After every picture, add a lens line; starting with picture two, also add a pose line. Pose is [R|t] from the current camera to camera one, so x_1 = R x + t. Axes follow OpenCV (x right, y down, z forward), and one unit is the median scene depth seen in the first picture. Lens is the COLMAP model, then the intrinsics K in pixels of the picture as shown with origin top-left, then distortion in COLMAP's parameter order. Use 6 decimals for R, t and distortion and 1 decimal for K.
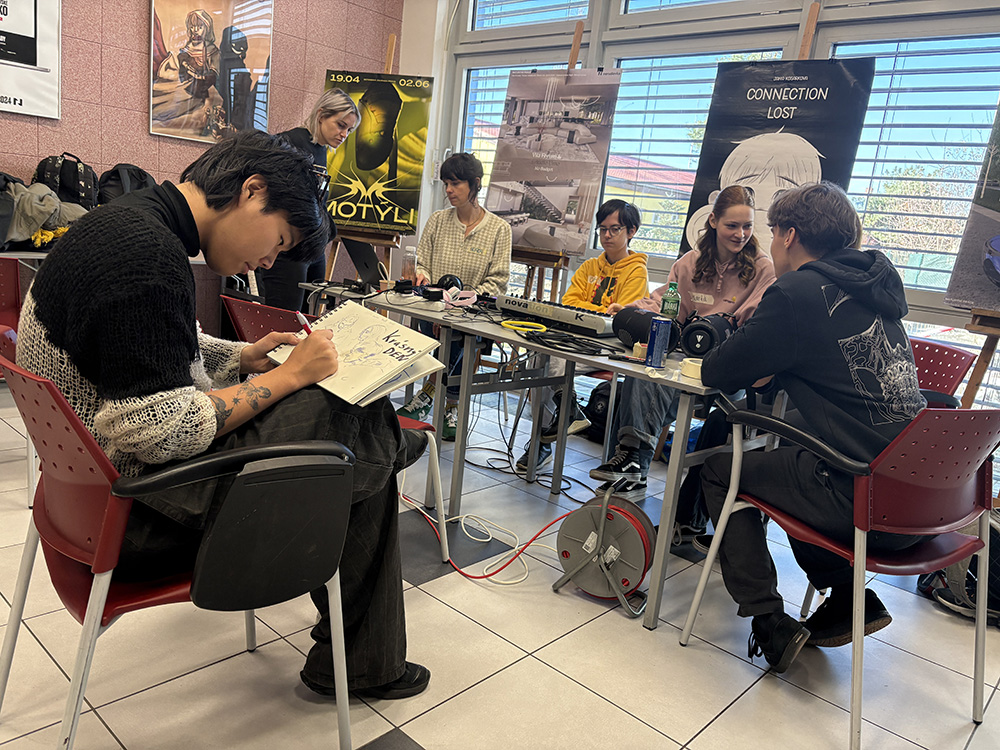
lens RADIAL K [[751.6, 0, 500.0], [0, 751.6, 375.0], [0, 0, 1]] dist [0.051651, -0.065029]
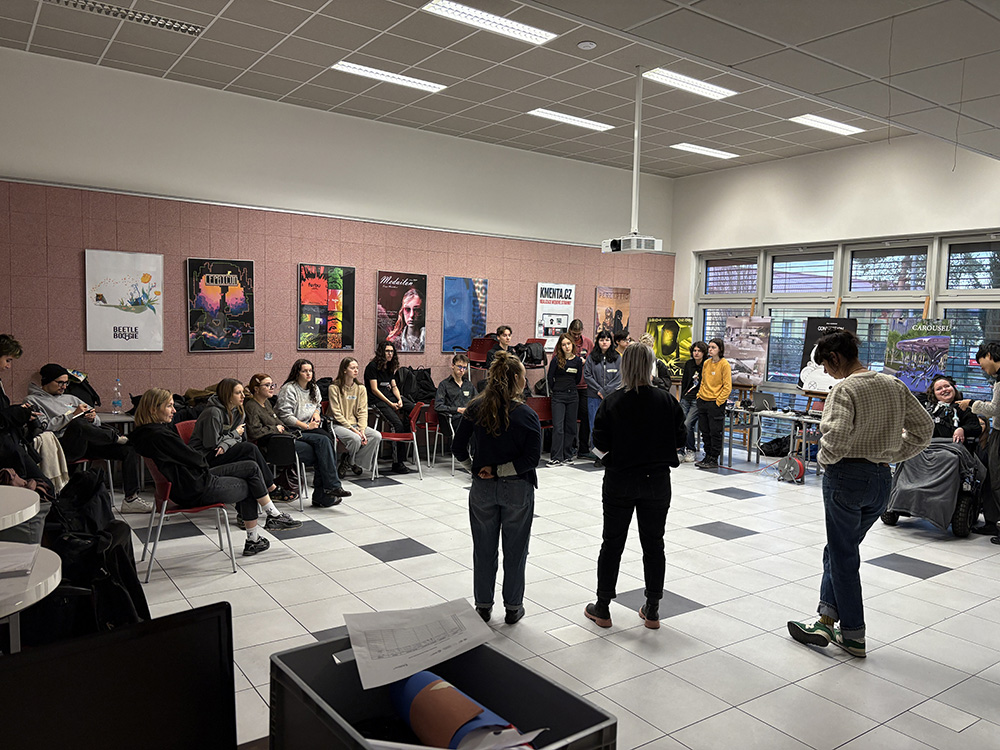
lens RADIAL K [[751.6, 0, 500.0], [0, 751.6, 375.0], [0, 0, 1]] dist [0.051651, -0.065029]
pose [[0.972444, -0.066590, -0.223423, -0.184644], [0.032796, 0.987884, -0.151691, 0.174241], [0.230817, 0.140183, 0.962846, -1.736142]]
